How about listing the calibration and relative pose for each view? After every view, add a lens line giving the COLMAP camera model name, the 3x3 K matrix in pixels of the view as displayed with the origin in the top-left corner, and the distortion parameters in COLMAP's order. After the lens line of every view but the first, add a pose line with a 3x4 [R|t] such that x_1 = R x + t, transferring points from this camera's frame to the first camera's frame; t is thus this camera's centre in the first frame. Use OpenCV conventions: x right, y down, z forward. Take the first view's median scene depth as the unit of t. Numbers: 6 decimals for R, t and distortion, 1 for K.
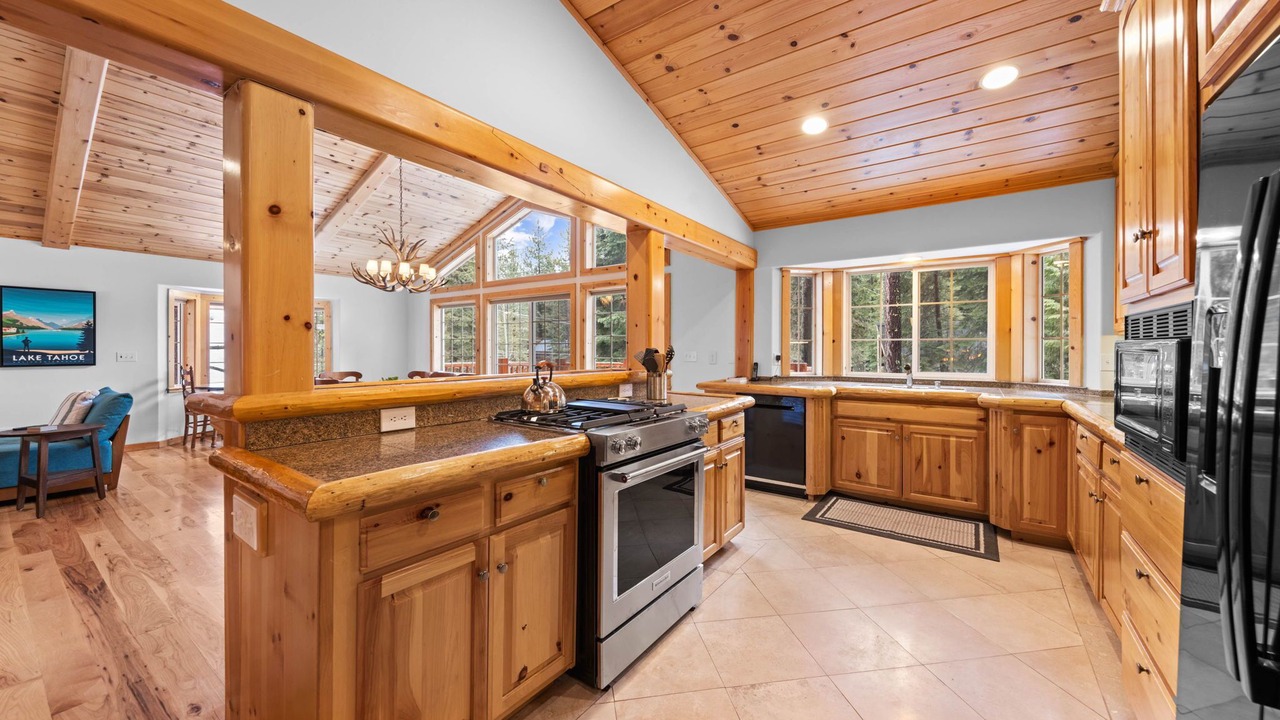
lens RADIAL K [[471.3, 0, 656.4], [0, 471.3, 365.1], [0, 0, 1]] dist [-0.002208, -0.000286]
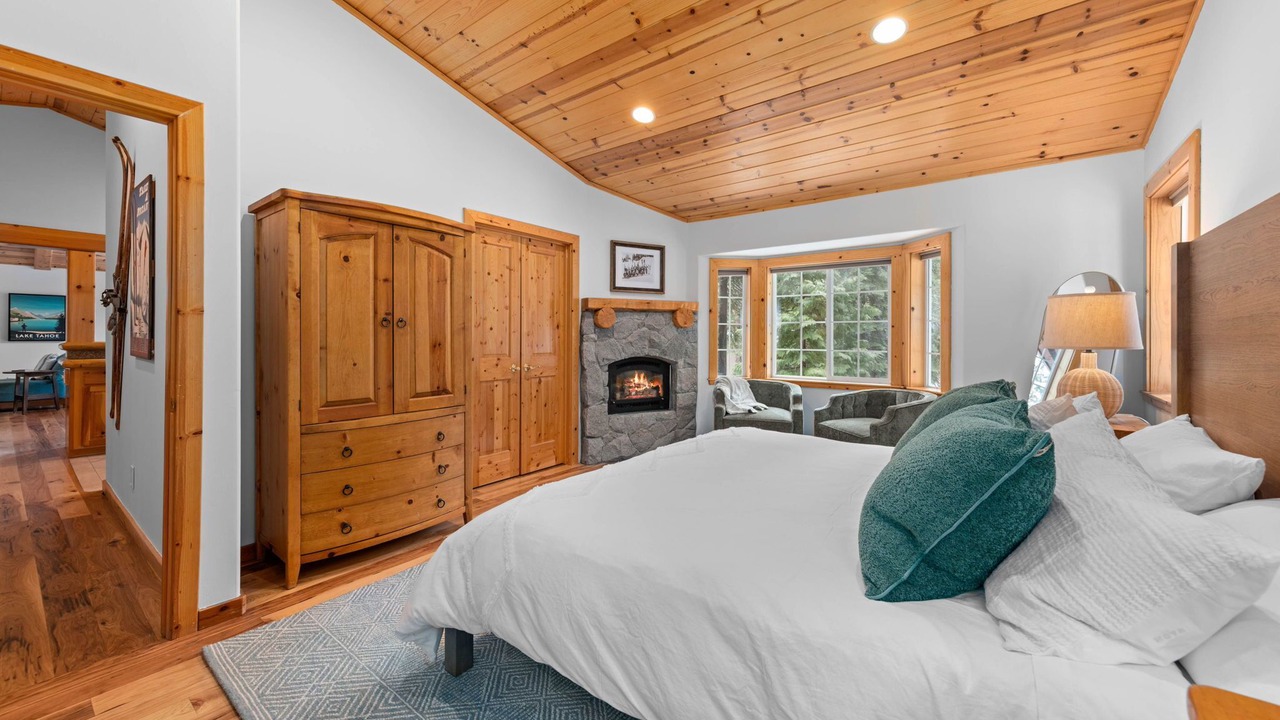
lens RADIAL K [[505.9, 0, 633.6], [0, 505.9, 350.4], [0, 0, 1]] dist [0.001075, 0.000050]
pose [[0.997632, 0.006242, -0.068490, 0.970051], [-0.006725, 0.999954, -0.006835, 0.034702], [0.068445, 0.007280, 0.997628, -0.668201]]
